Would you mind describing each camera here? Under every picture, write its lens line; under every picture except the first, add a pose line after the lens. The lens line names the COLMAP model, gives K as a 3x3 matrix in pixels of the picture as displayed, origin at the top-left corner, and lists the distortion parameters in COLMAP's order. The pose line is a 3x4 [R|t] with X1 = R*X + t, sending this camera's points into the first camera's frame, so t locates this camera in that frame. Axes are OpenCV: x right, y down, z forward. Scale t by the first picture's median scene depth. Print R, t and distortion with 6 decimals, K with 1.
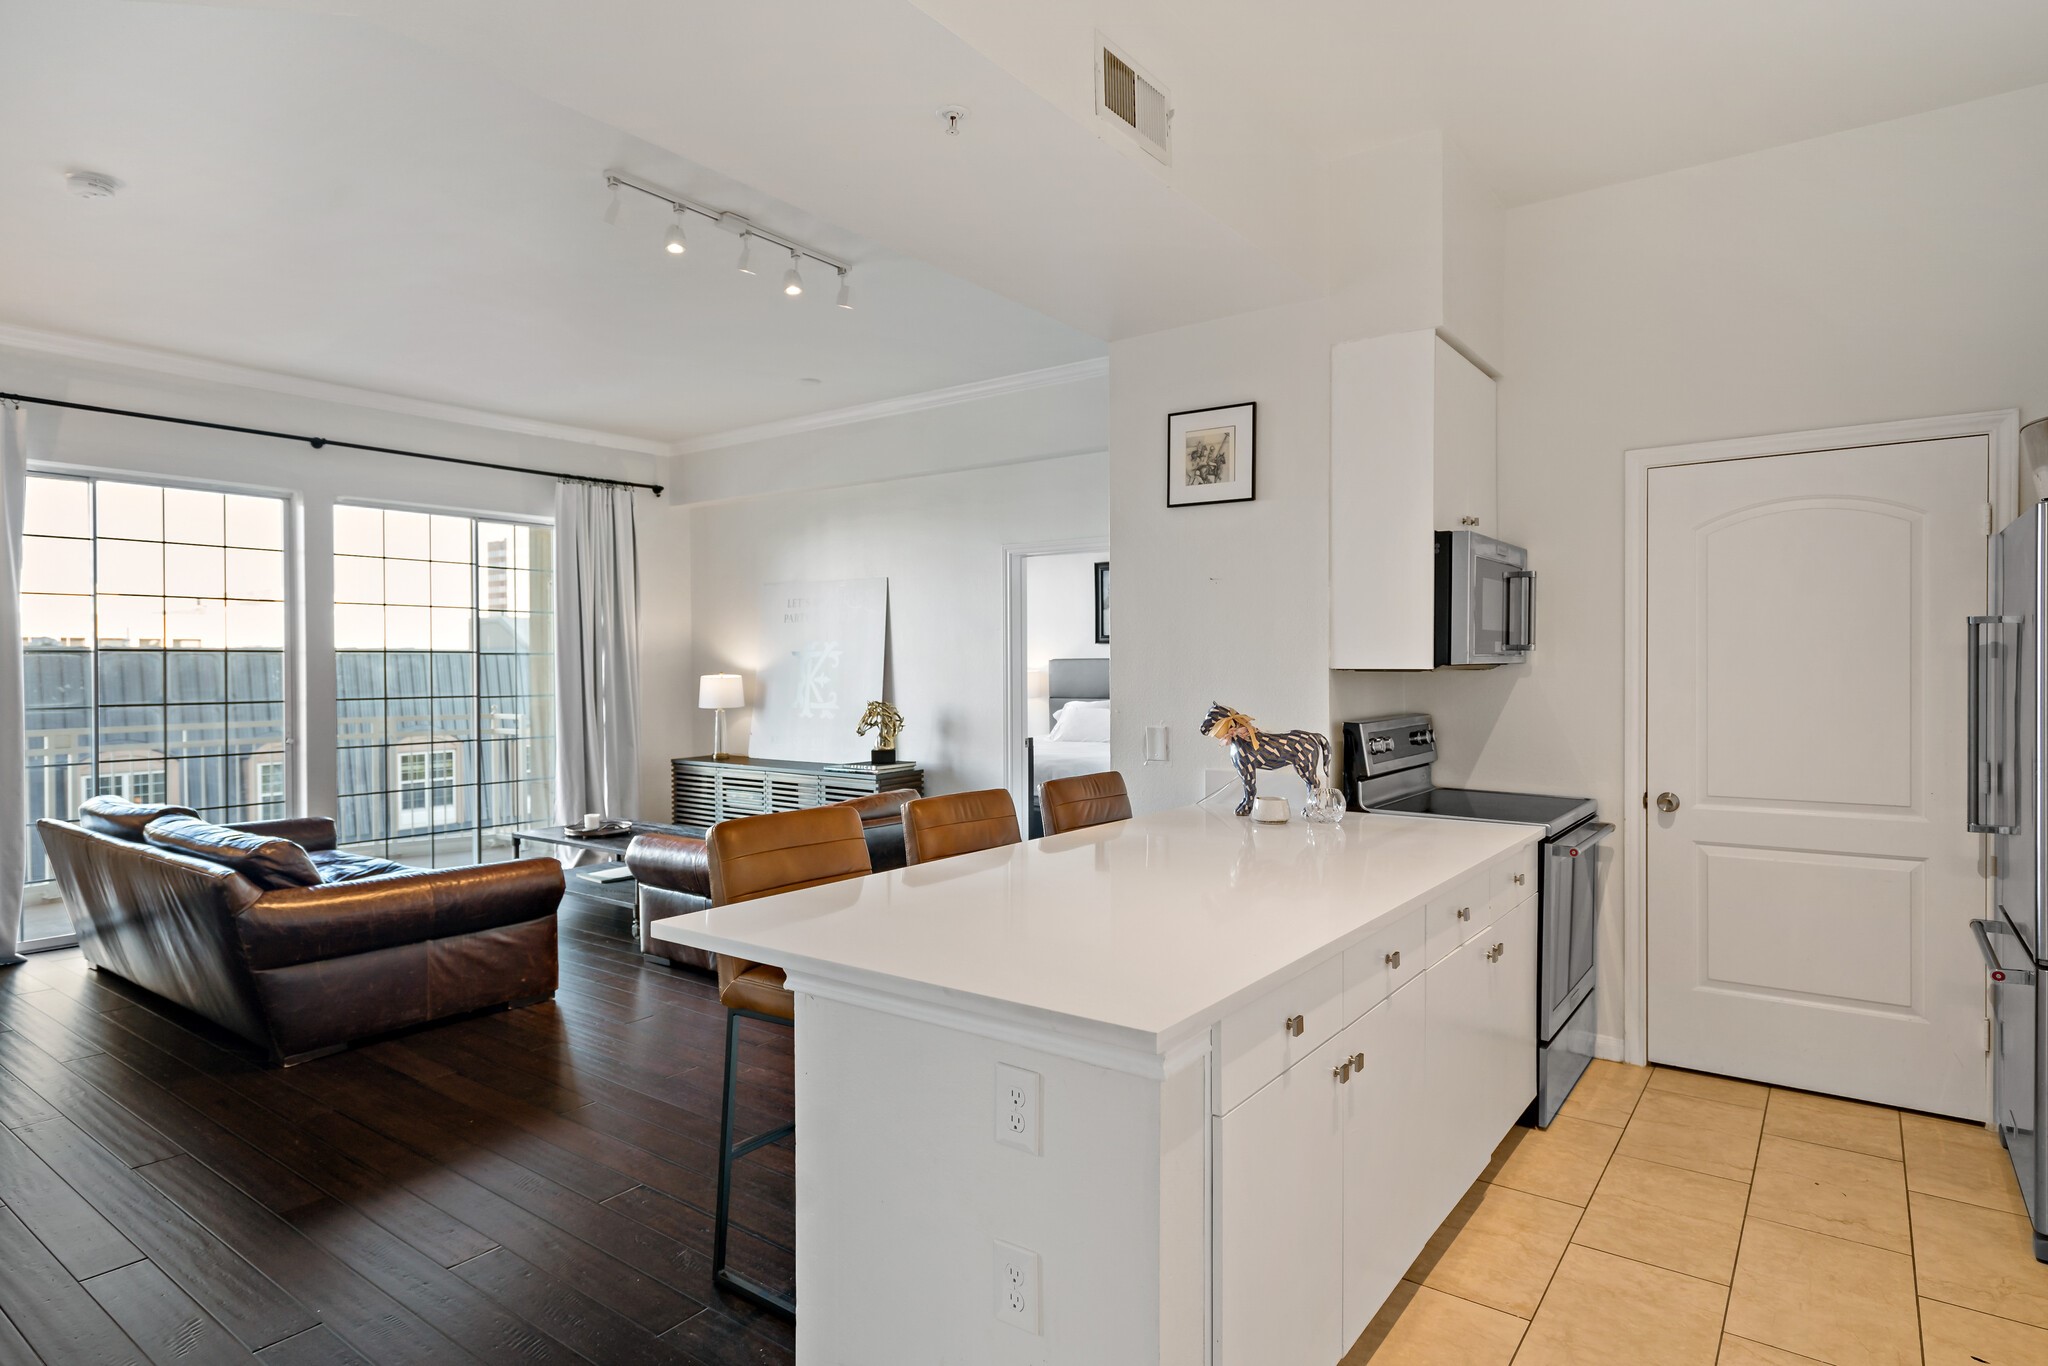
lens RADIAL K [[1118.7, 0, 1017.1], [0, 1118.7, 680.4], [0, 0, 1]] dist [0.003865, 0.003538]
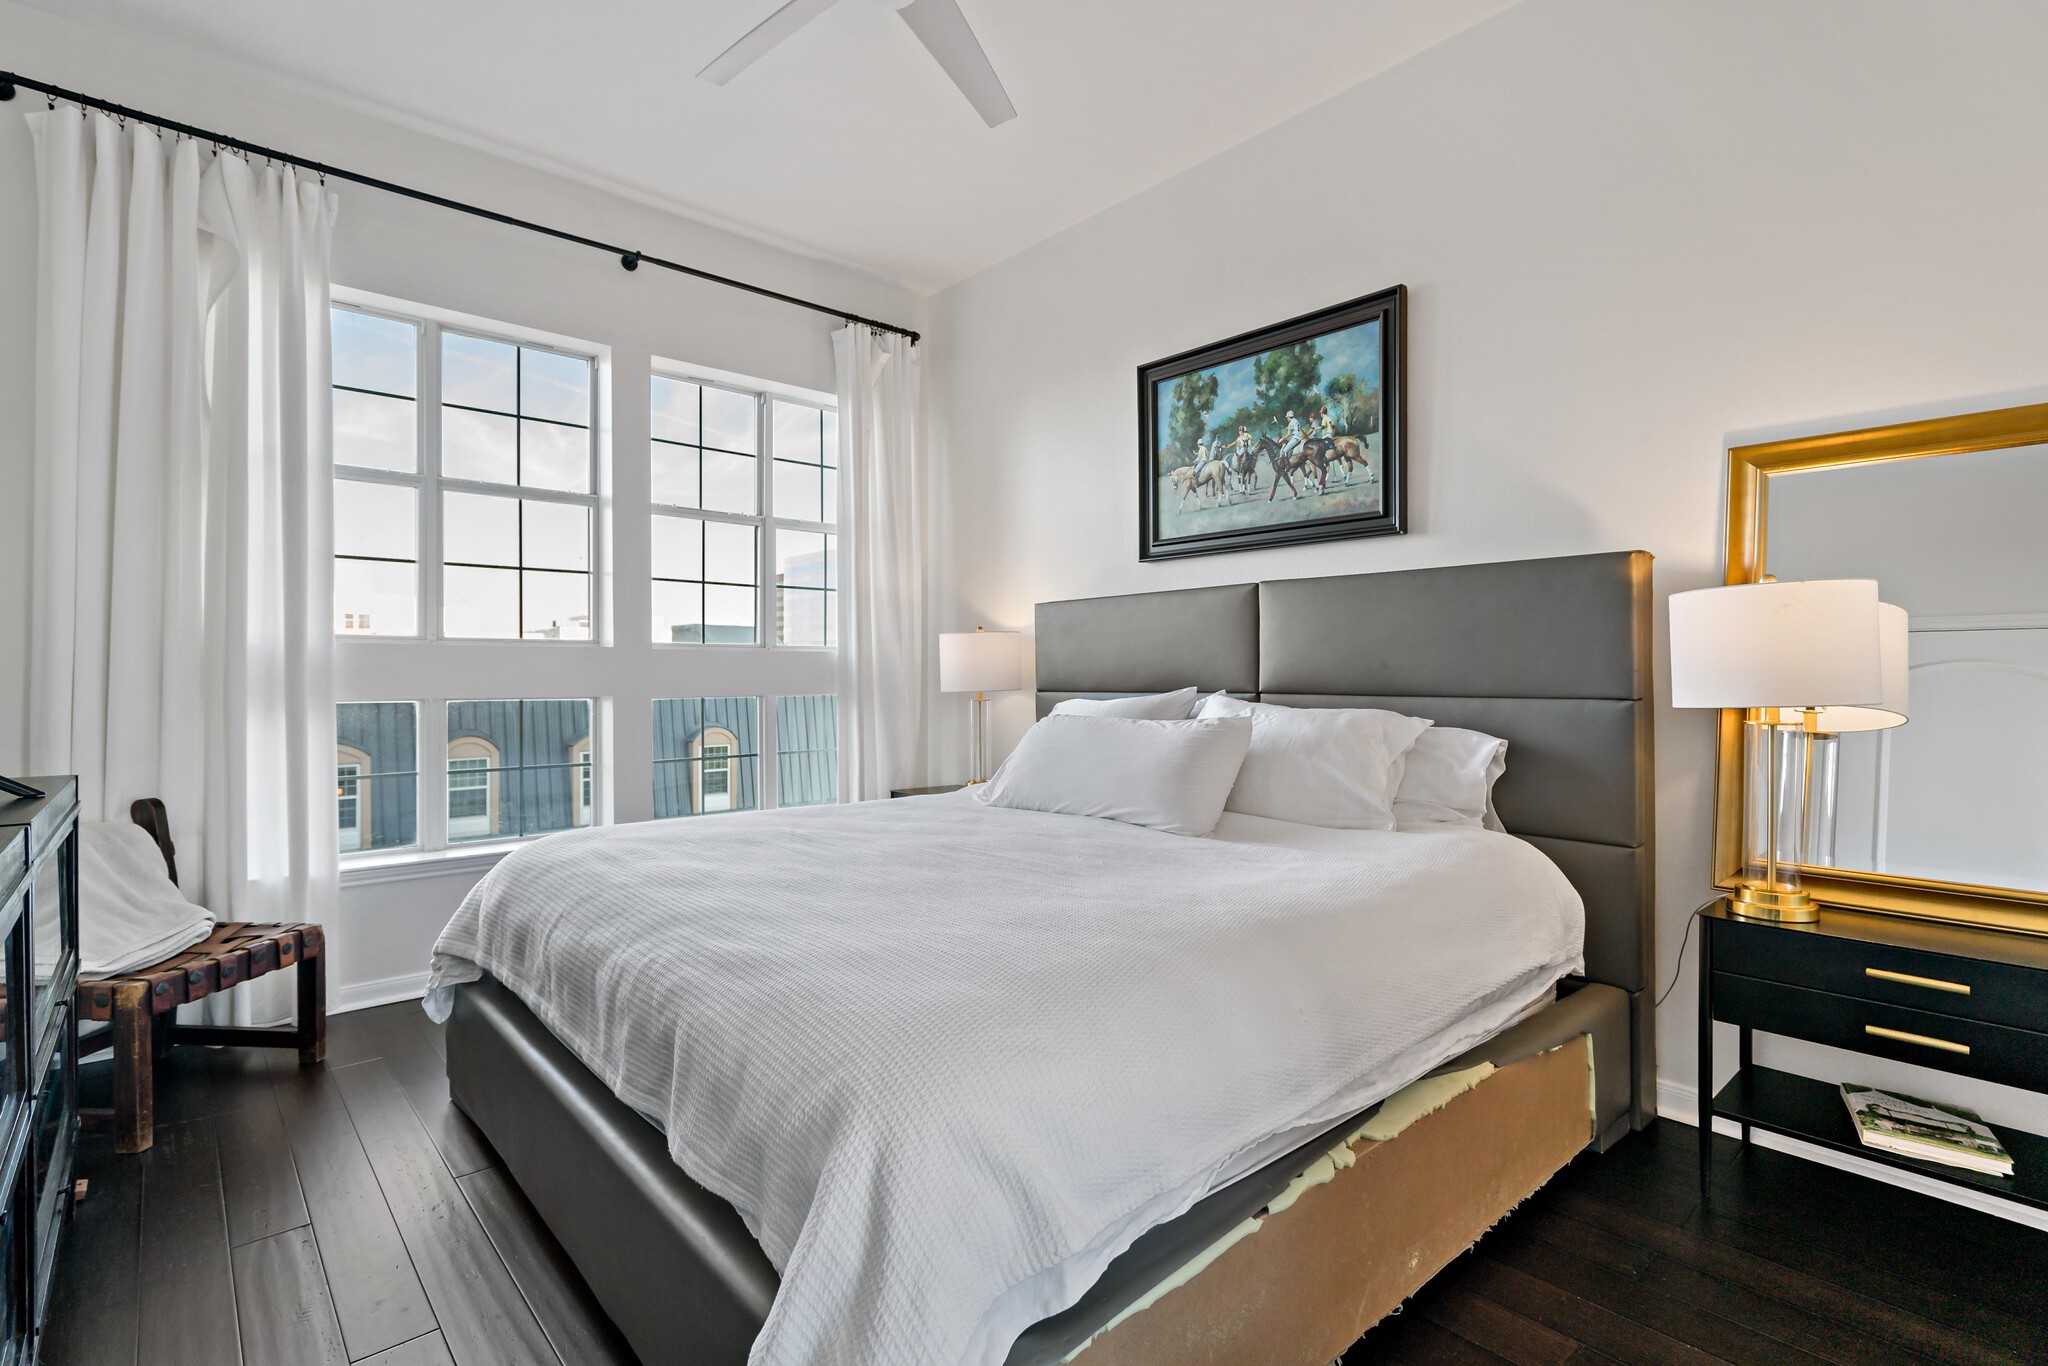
lens RADIAL K [[981.8, 0, 1017.2], [0, 981.8, 671.3], [0, 0, 1]] dist [0.018118, 0.000488]
pose [[0.979375, 0.003486, -0.202022, 0.256773], [-0.007645, 0.999775, -0.019811, 0.040012], [0.201907, 0.020947, 0.979181, 1.644429]]
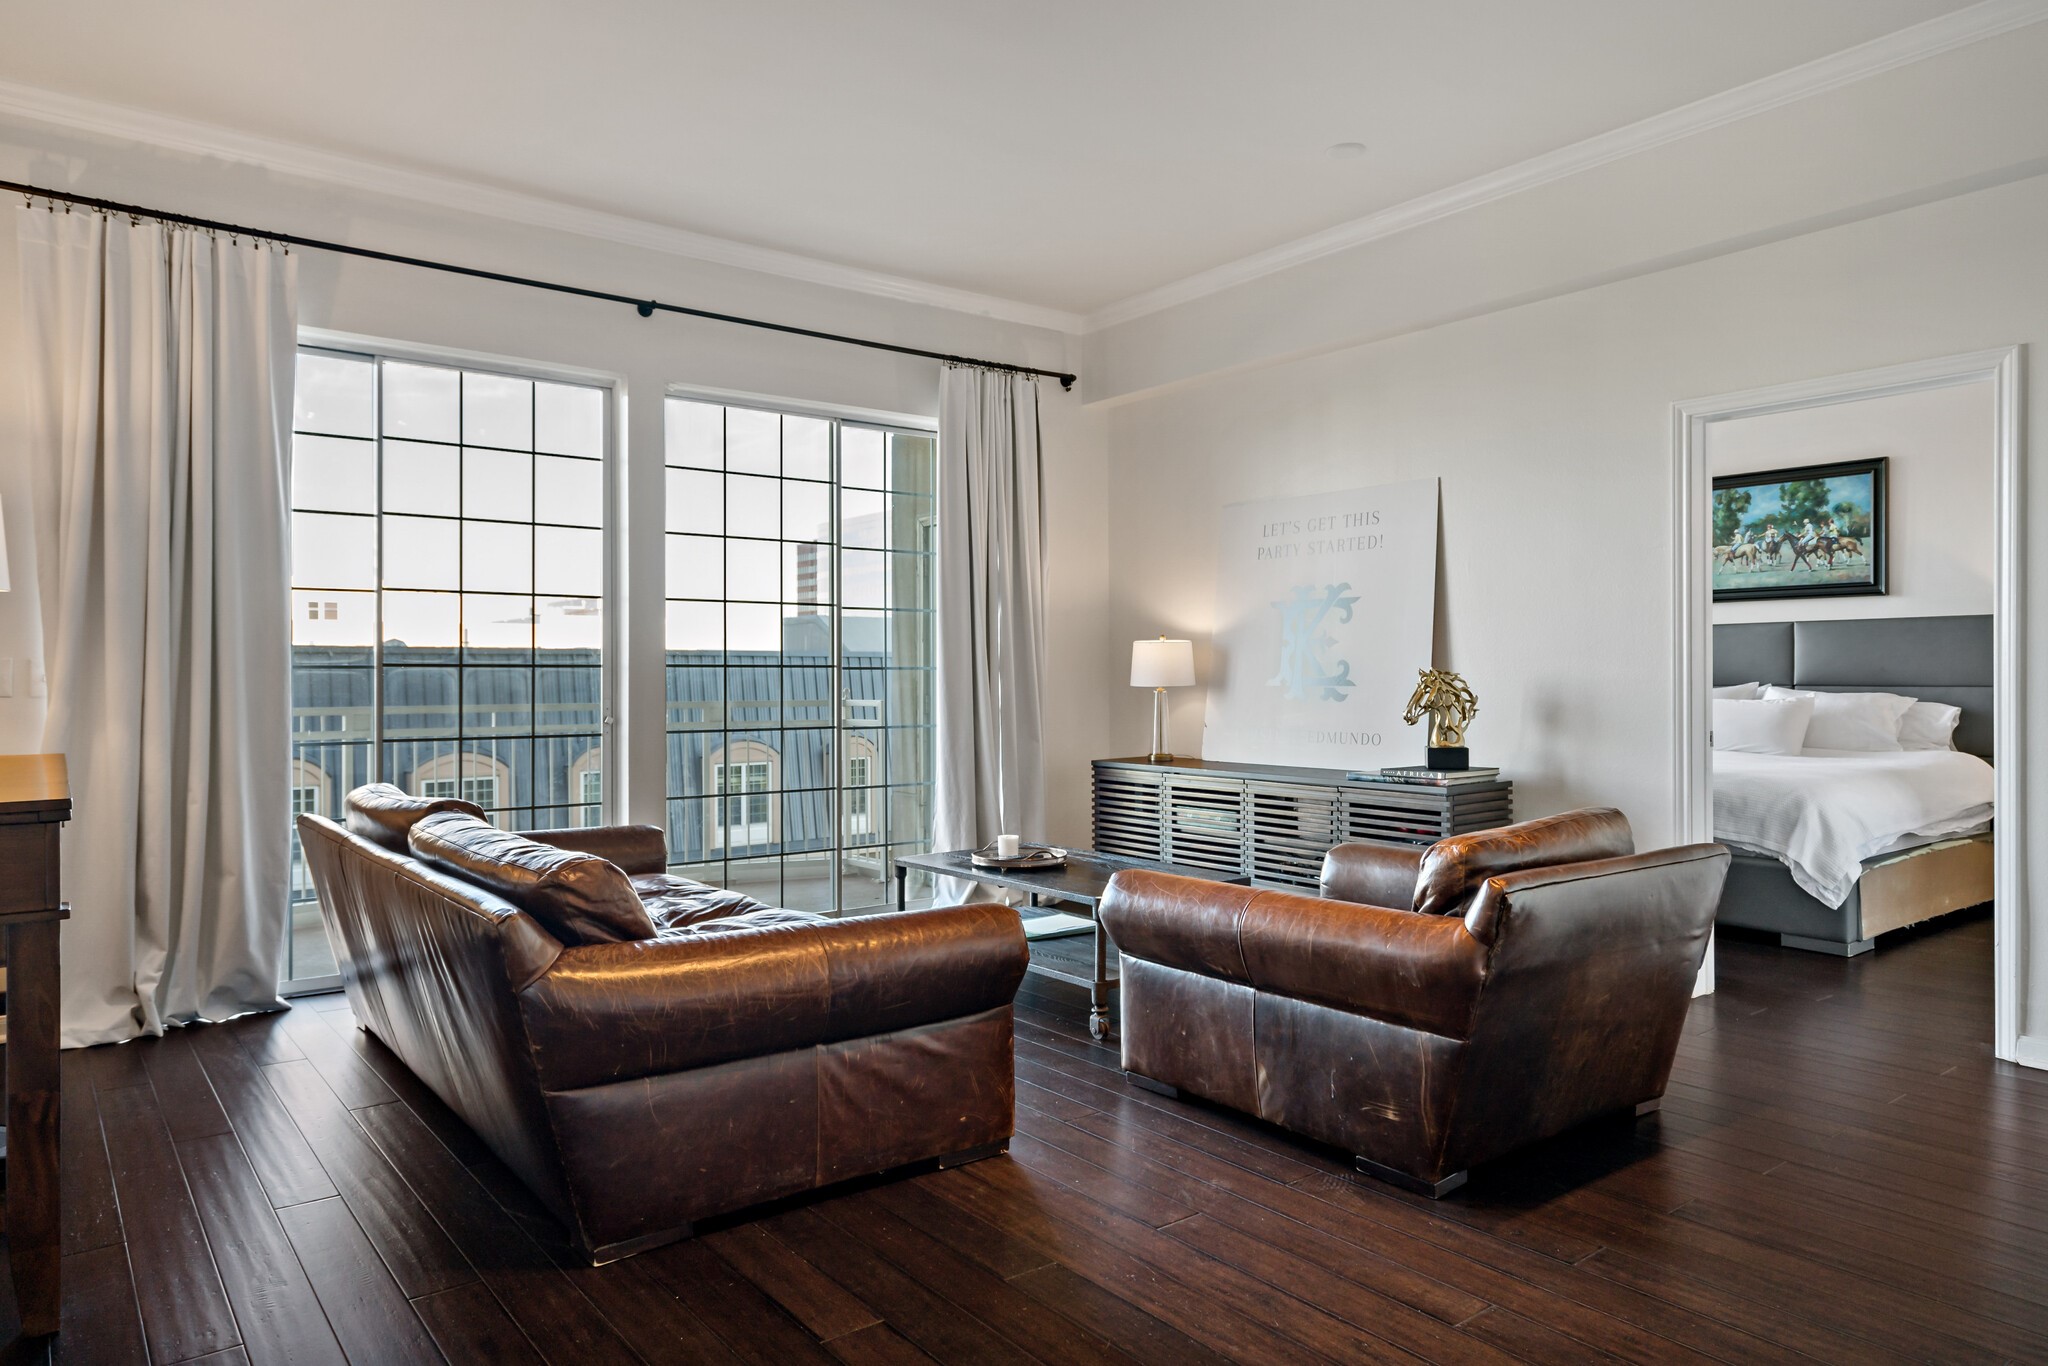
lens RADIAL K [[1296.4, 0, 1020.6], [0, 1296.4, 675.6], [0, 0, 1]] dist [0.018260, 0.000082]
pose [[0.963883, 0.001013, -0.266325, -0.267992], [-0.004983, 0.999886, -0.014232, 0.057708], [0.266281, 0.015045, 0.963778, 0.415992]]
